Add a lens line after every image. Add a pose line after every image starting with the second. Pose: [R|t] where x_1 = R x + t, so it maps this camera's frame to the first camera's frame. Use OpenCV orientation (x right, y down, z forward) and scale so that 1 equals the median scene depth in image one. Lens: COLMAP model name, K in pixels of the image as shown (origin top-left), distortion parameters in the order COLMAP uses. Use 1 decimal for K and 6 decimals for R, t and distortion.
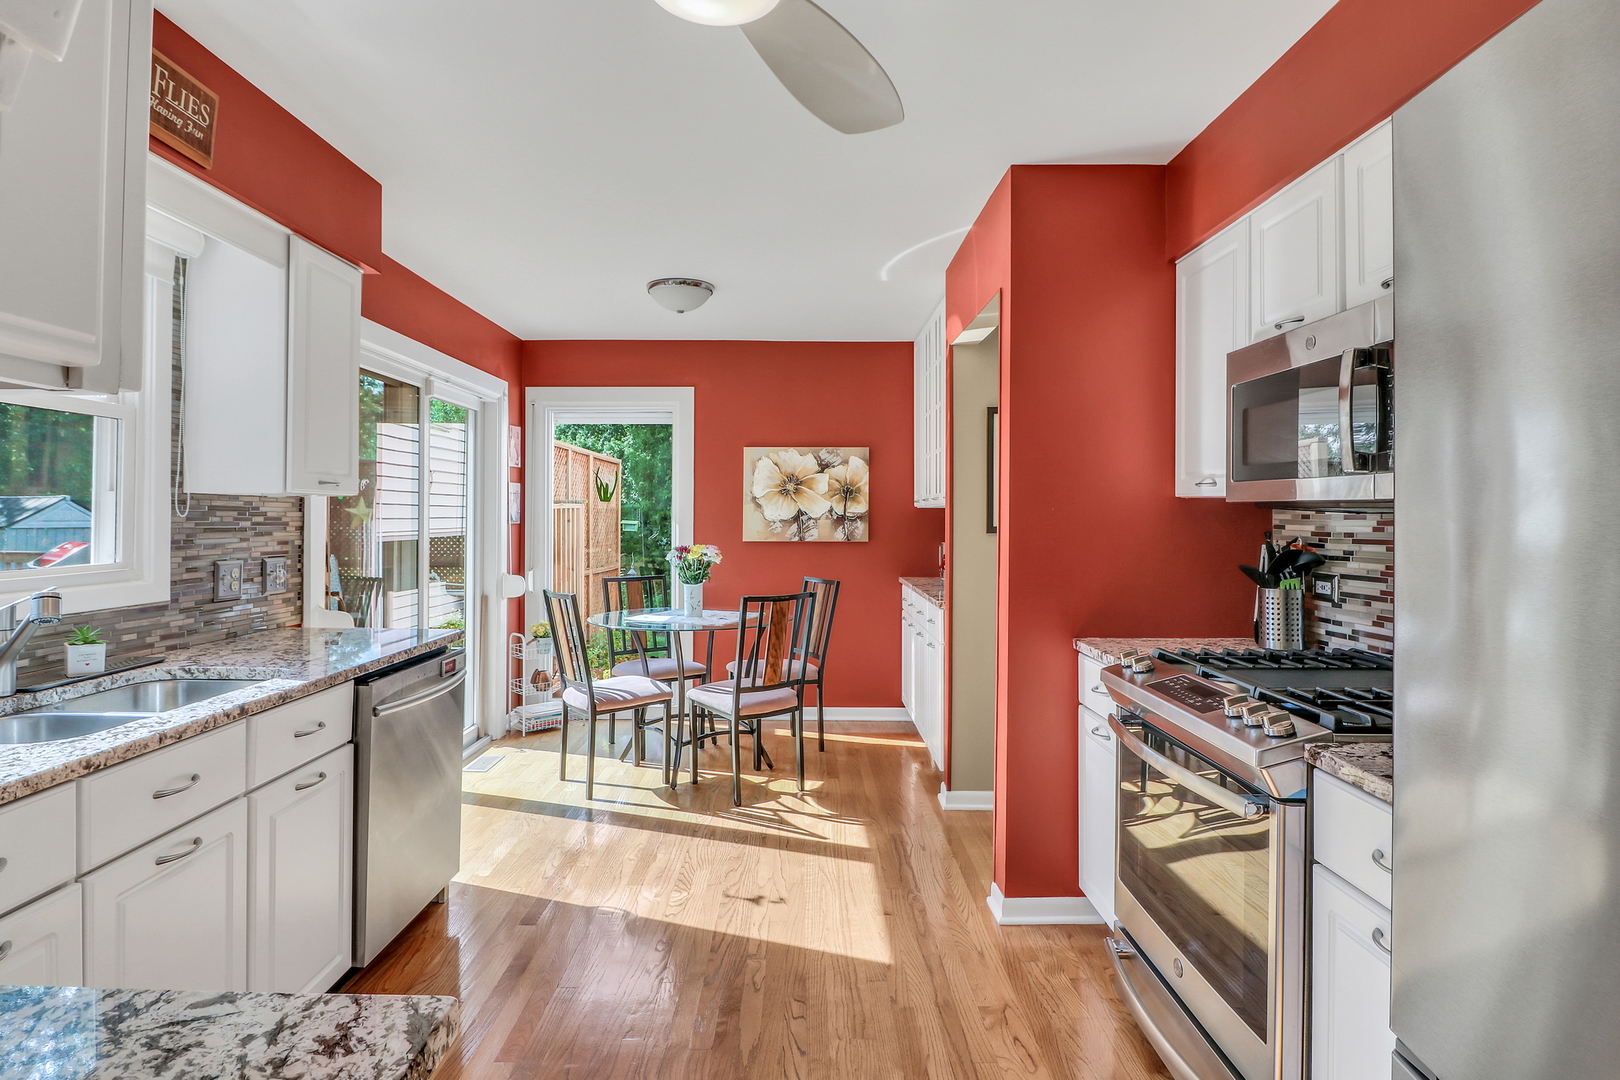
lens RADIAL K [[825.8, 0, 806.1], [0, 825.8, 535.1], [0, 0, 1]] dist [0.000291, -0.010600]
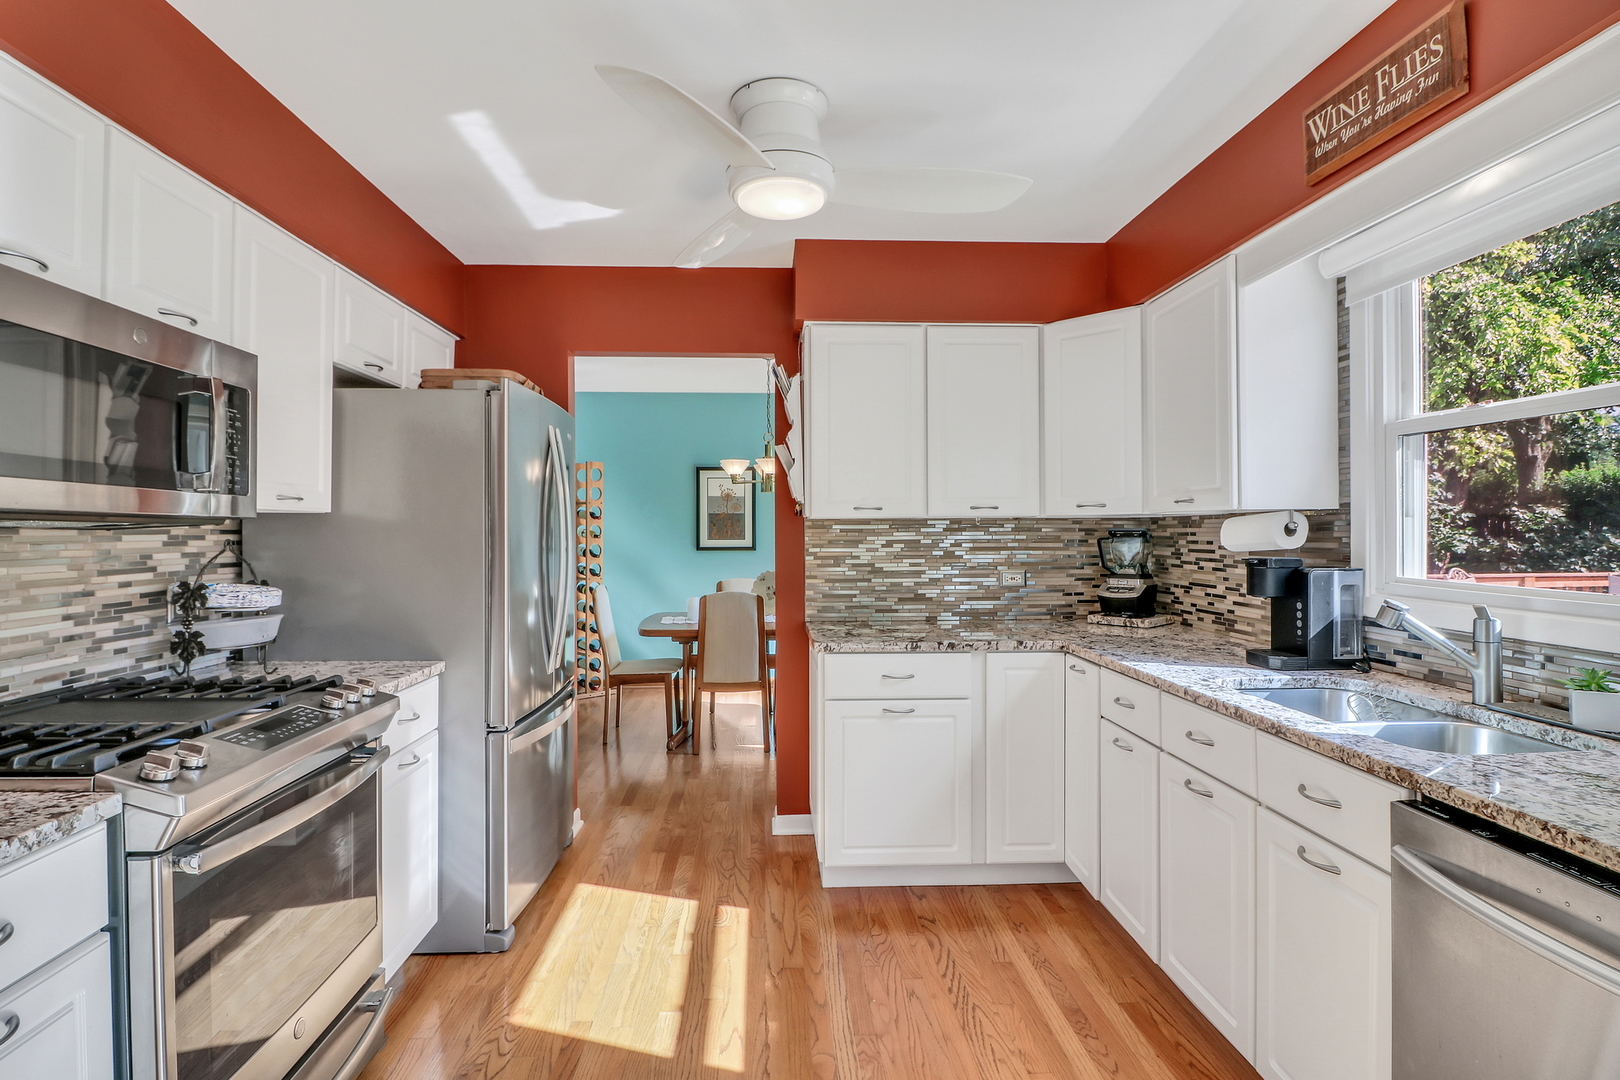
lens RADIAL K [[825.8, 0, 806.1], [0, 825.8, 535.1], [0, 0, 1]] dist [0.000291, -0.010600]
pose [[-0.998970, 0.001332, -0.045353, -0.042658], [-0.000020, 0.999556, 0.029785, -0.032769], [0.045373, 0.029755, -0.998527, 1.288063]]
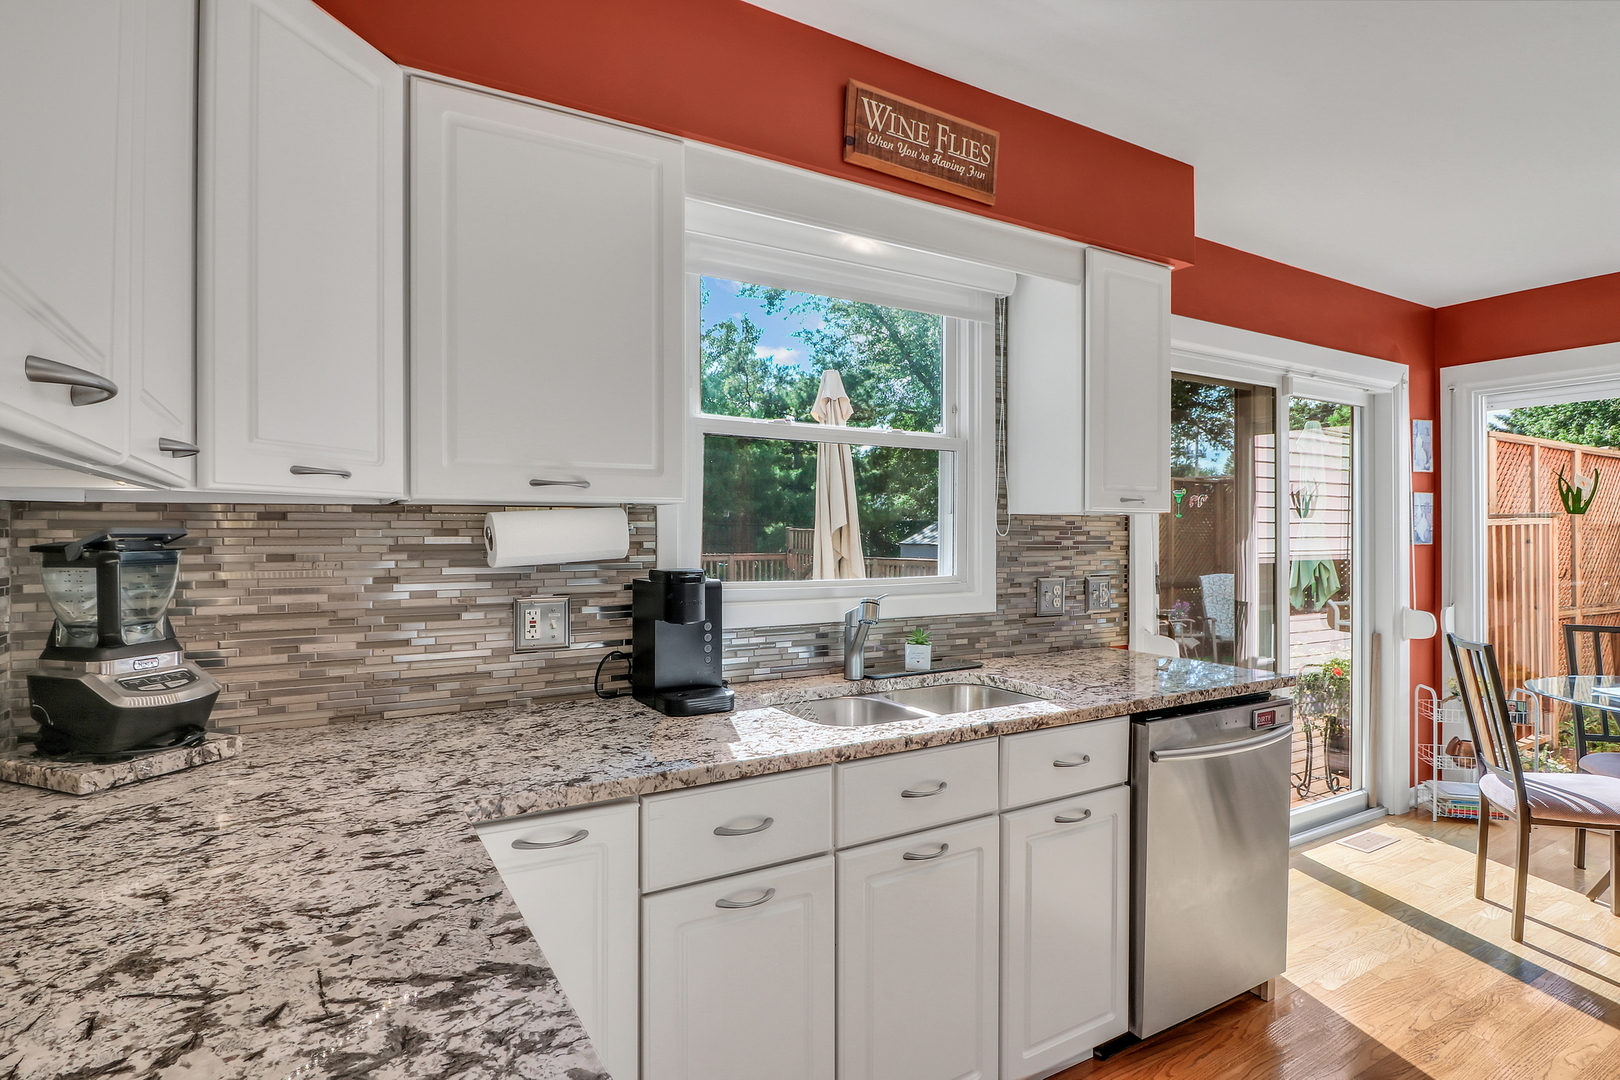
lens RADIAL K [[825.8, 0, 806.1], [0, 825.8, 535.1], [0, 0, 1]] dist [0.000291, -0.010600]
pose [[0.506381, -0.000252, -0.862310, 0.045935], [-0.019625, 0.999738, -0.011817, -0.004662], [0.862087, 0.022906, 0.506243, 0.195748]]
